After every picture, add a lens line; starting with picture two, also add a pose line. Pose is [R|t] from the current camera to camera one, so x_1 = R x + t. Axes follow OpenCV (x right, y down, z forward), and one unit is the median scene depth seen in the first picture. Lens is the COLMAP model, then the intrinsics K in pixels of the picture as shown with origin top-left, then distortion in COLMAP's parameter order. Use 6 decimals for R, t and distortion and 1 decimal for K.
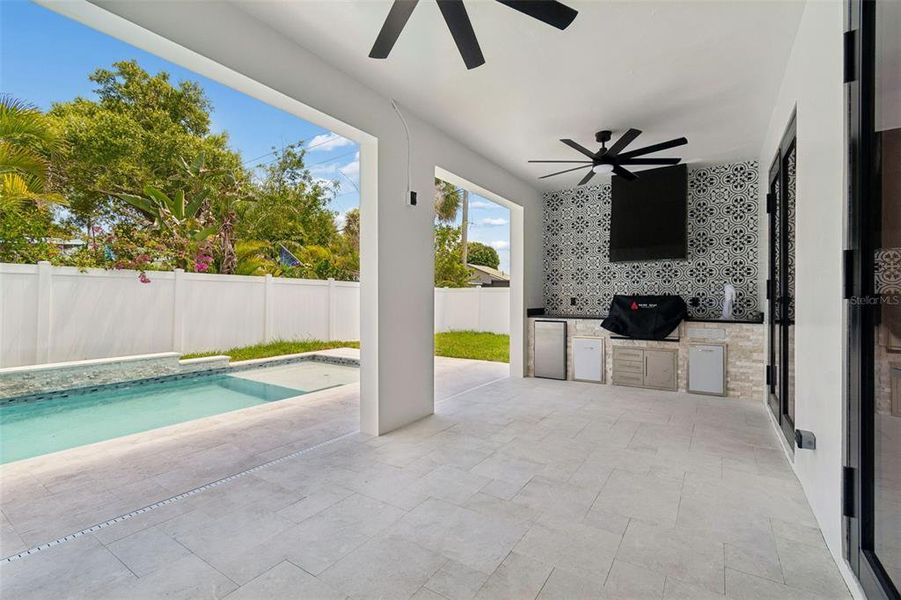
lens RADIAL K [[404.4, 0, 453.5], [0, 404.4, 299.5], [0, 0, 1]] dist [0.001323, 0.000063]
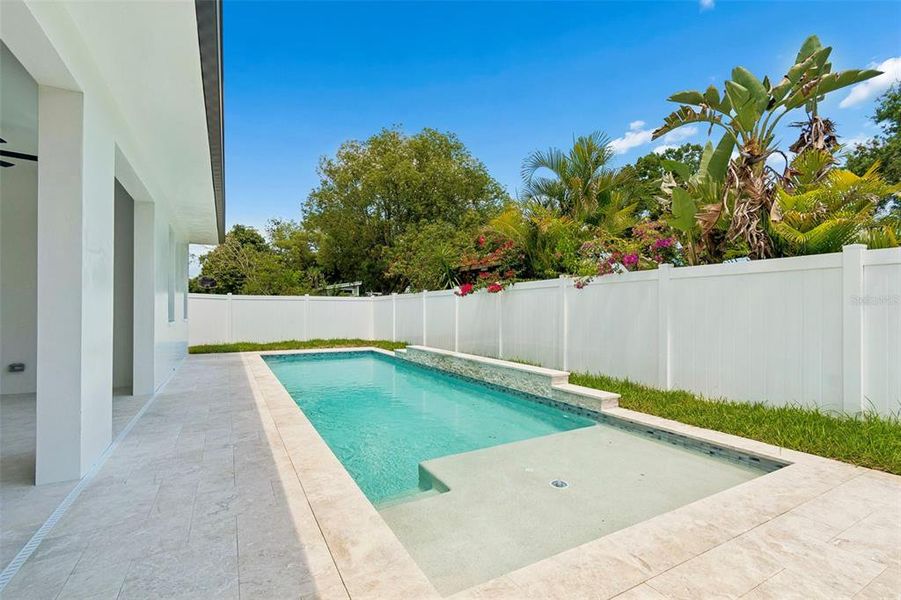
lens RADIAL K [[403.0, 0, 451.9], [0, 403.0, 309.2], [0, 0, 1]] dist [0.000228, 0.000537]
pose [[-0.469402, -0.003527, -0.882978, 0.149910], [-0.002047, 0.999994, -0.002906, 0.005666], [0.882982, 0.000444, -0.469406, 1.364824]]
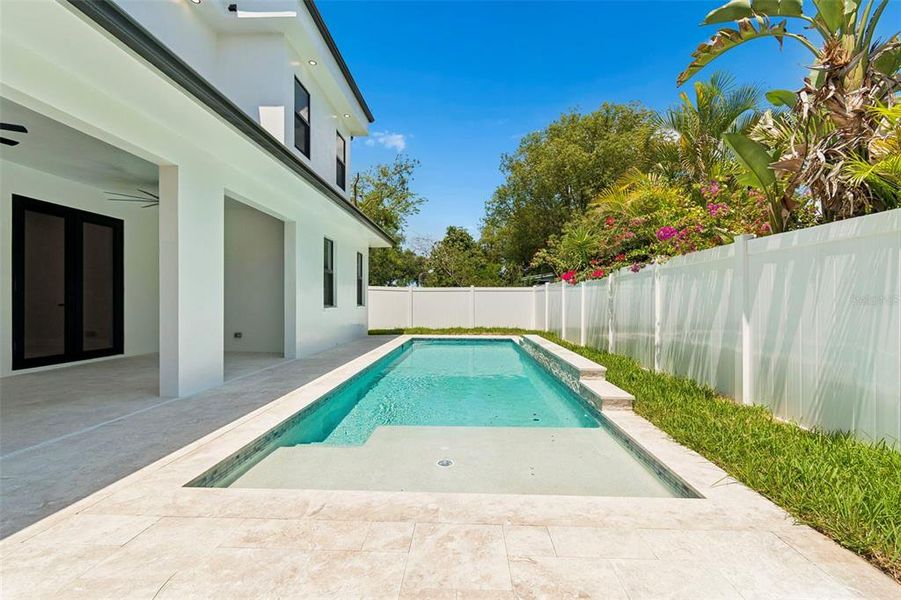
lens RADIAL K [[407.1, 0, 454.2], [0, 407.1, 304.6], [0, 0, 1]] dist [0.002039, -0.000178]
pose [[-0.856191, 0.002279, -0.516654, -0.104692], [-0.002393, 0.999962, 0.008377, 0.013817], [0.516654, 0.008409, -0.856153, 1.709210]]
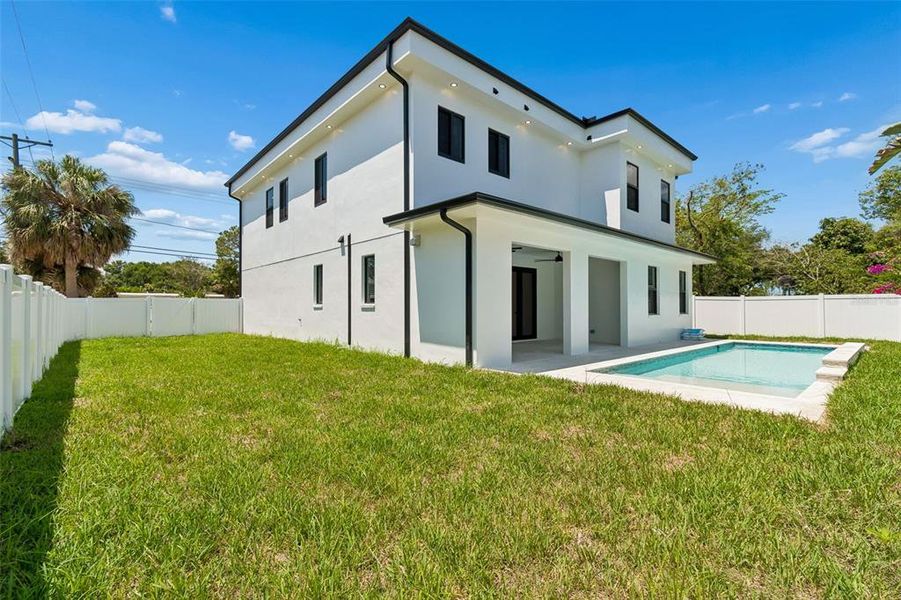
lens RADIAL K [[401.3, 0, 449.1], [0, 401.3, 304.1], [0, 0, 1]] dist [0.002297, -0.006239]
pose [[-0.963902, 0.005379, 0.266204, -0.013948], [0.002116, 0.999919, -0.012543, 0.005247], [-0.266250, -0.011527, -0.963835, 2.538399]]
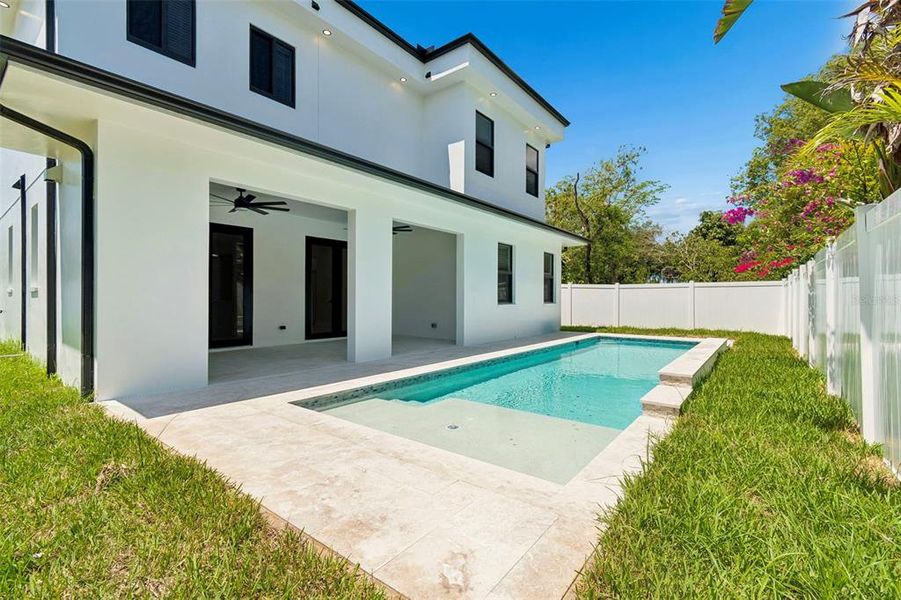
lens RADIAL K [[404.4, 0, 453.5], [0, 404.4, 299.5], [0, 0, 1]] dist [0.001323, 0.000063]
pose [[-0.996975, -0.001739, 0.077705, -0.423809], [-0.001524, 0.999995, 0.002826, 0.013696], [-0.077710, 0.002699, -0.996972, 1.910332]]
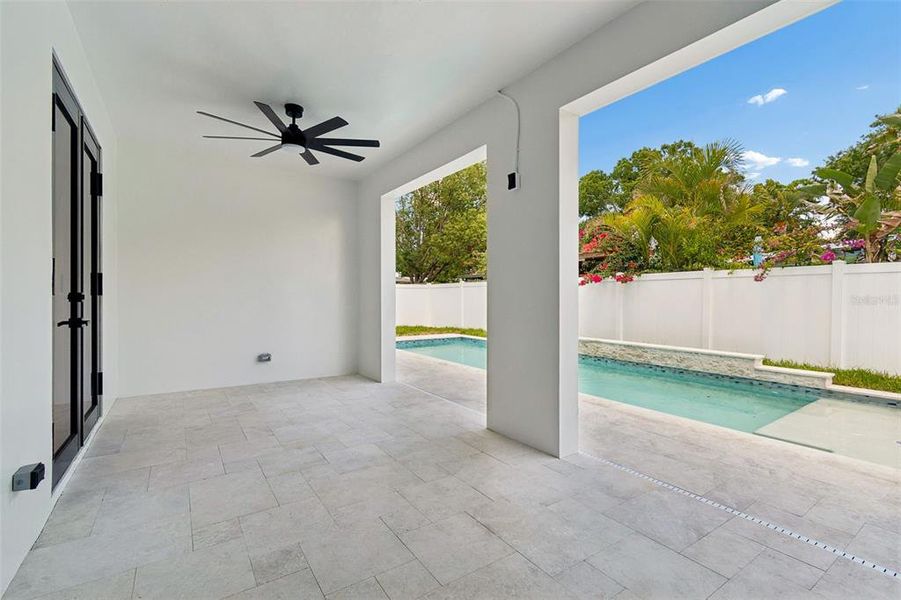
lens RADIAL K [[404.4, 0, 453.5], [0, 404.4, 299.5], [0, 0, 1]] dist [0.001323, 0.000063]
pose [[-0.376490, 0.007125, -0.926393, 0.494697], [-0.004661, 0.999943, 0.009585, -0.003837], [0.926409, 0.007927, -0.376435, 0.804874]]
